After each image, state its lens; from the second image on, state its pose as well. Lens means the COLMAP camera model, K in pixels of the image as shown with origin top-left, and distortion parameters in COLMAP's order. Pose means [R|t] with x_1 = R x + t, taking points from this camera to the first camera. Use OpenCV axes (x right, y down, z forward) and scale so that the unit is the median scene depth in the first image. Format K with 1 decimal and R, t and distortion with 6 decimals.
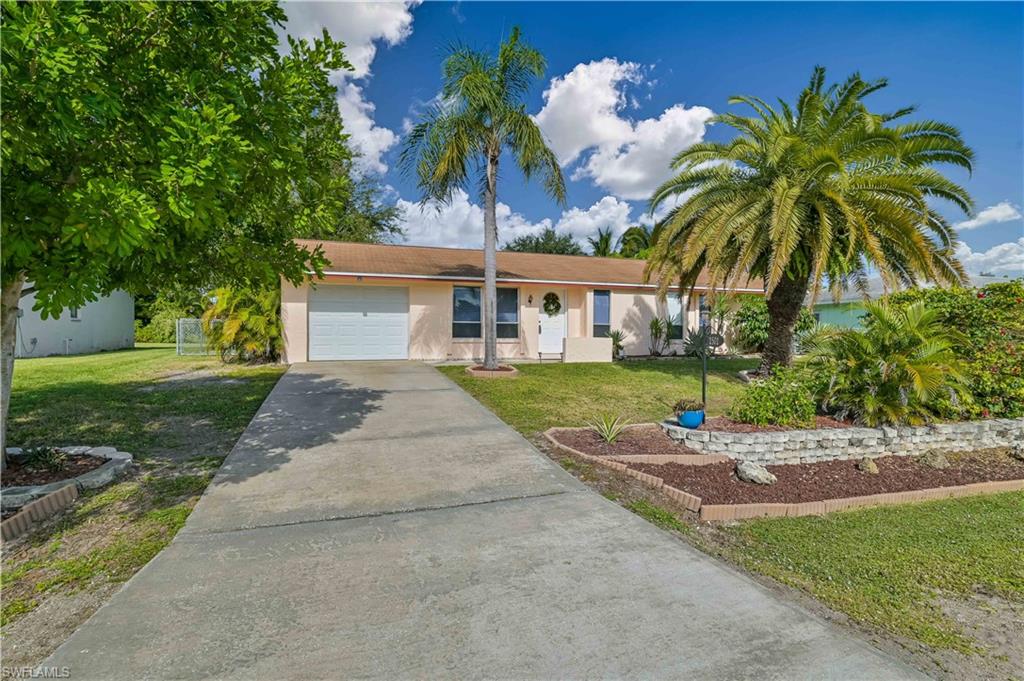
lens RADIAL K [[520.0, 0, 516.1], [0, 520.0, 341.8], [0, 0, 1]] dist [0.004163, -0.000541]
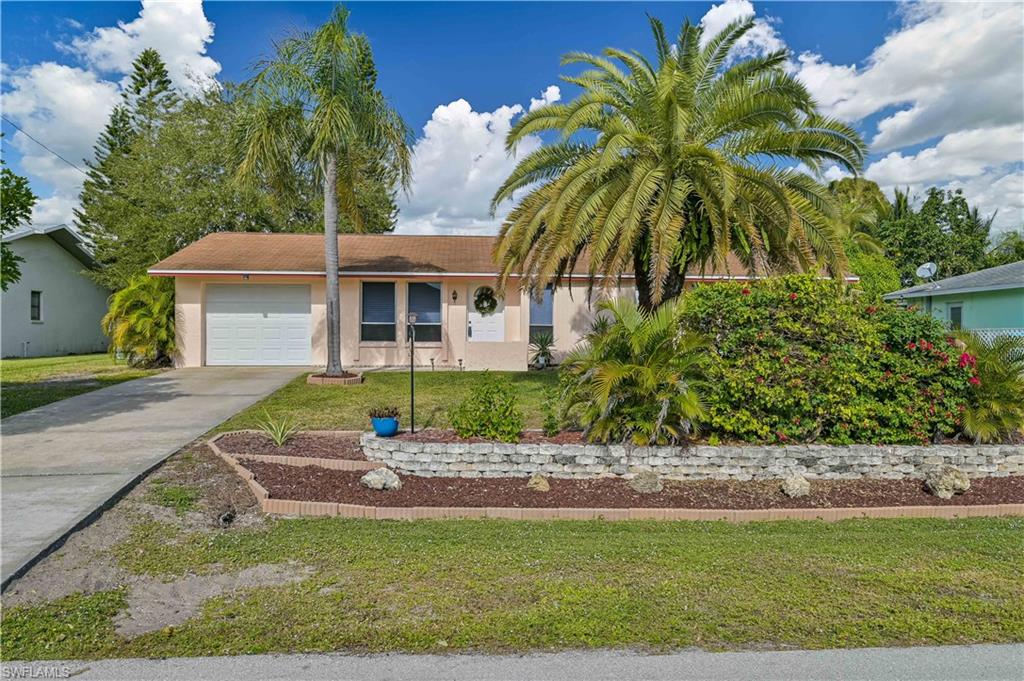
lens RADIAL K [[723.1, 0, 511.9], [0, 723.1, 338.9], [0, 0, 1]] dist [-0.001298, -0.000717]
pose [[0.966383, 0.001206, -0.257105, 0.430159], [-0.003919, 0.999942, -0.010040, -0.000428], [0.257078, 0.010710, 0.966331, -0.107222]]
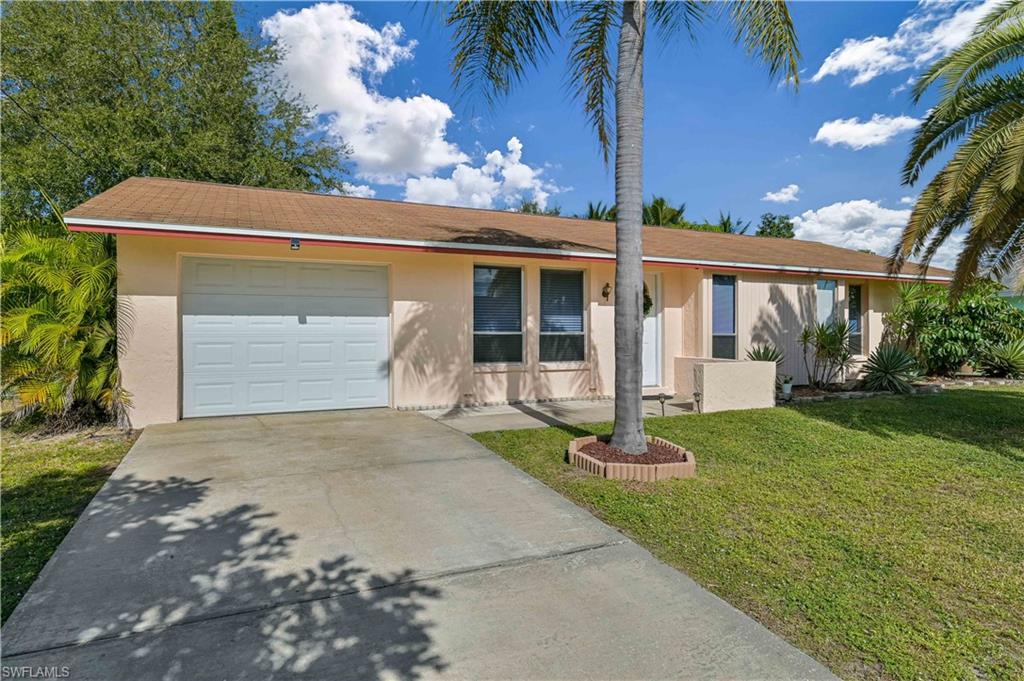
lens RADIAL K [[591.2, 0, 507.6], [0, 591.2, 340.2], [0, 0, 1]] dist [0.007005, 0.002225]
pose [[0.995268, -0.007083, 0.096906, -0.141475], [0.008170, 0.999908, -0.010827, -0.023767], [-0.096821, 0.011568, 0.995235, 0.393957]]
